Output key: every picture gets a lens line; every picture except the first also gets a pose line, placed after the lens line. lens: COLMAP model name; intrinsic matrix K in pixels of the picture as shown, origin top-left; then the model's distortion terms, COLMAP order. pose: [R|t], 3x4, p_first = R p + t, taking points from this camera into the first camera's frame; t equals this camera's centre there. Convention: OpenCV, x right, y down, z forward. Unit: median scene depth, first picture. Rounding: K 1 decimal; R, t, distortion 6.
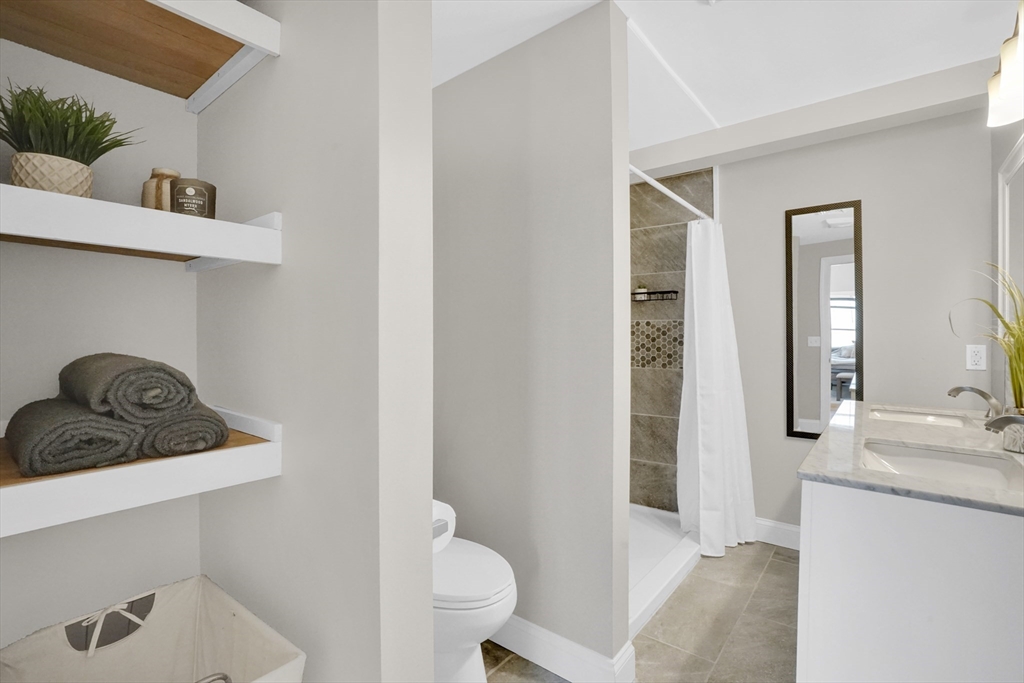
lens RADIAL K [[474.8, 0, 517.9], [0, 474.8, 338.2], [0, 0, 1]] dist [-0.055363, 0.018510]
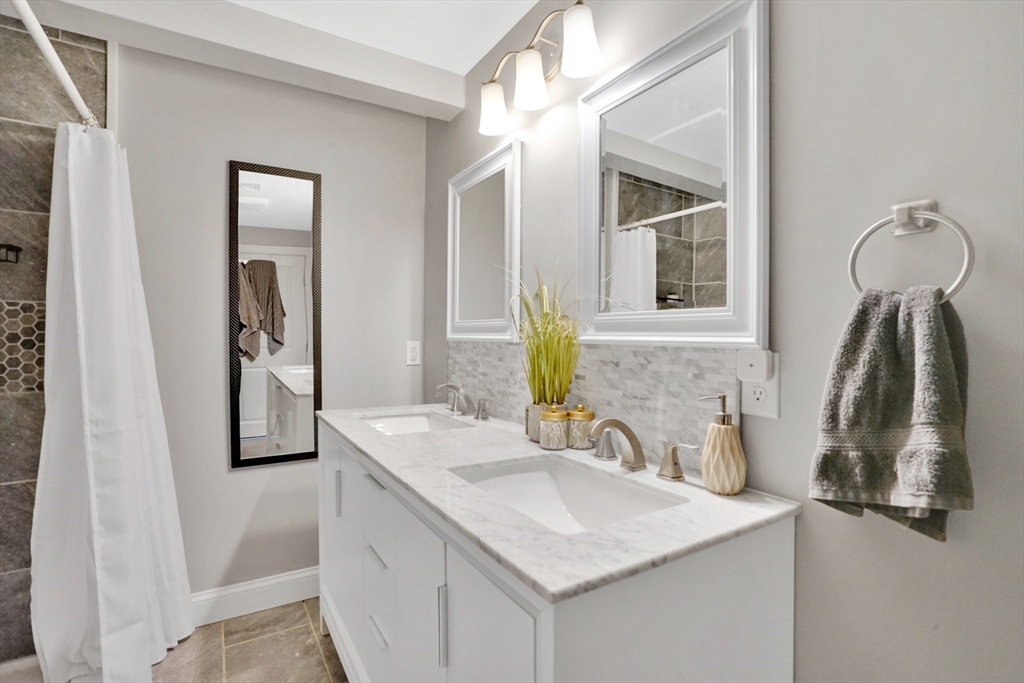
lens RADIAL K [[474.8, 0, 517.9], [0, 474.8, 338.2], [0, 0, 1]] dist [-0.055363, 0.018510]
pose [[0.310891, -0.011457, 0.950377, 0.023065], [-0.006774, 0.999875, 0.014269, -0.008746], [-0.950421, -0.010874, 0.310774, 0.343993]]
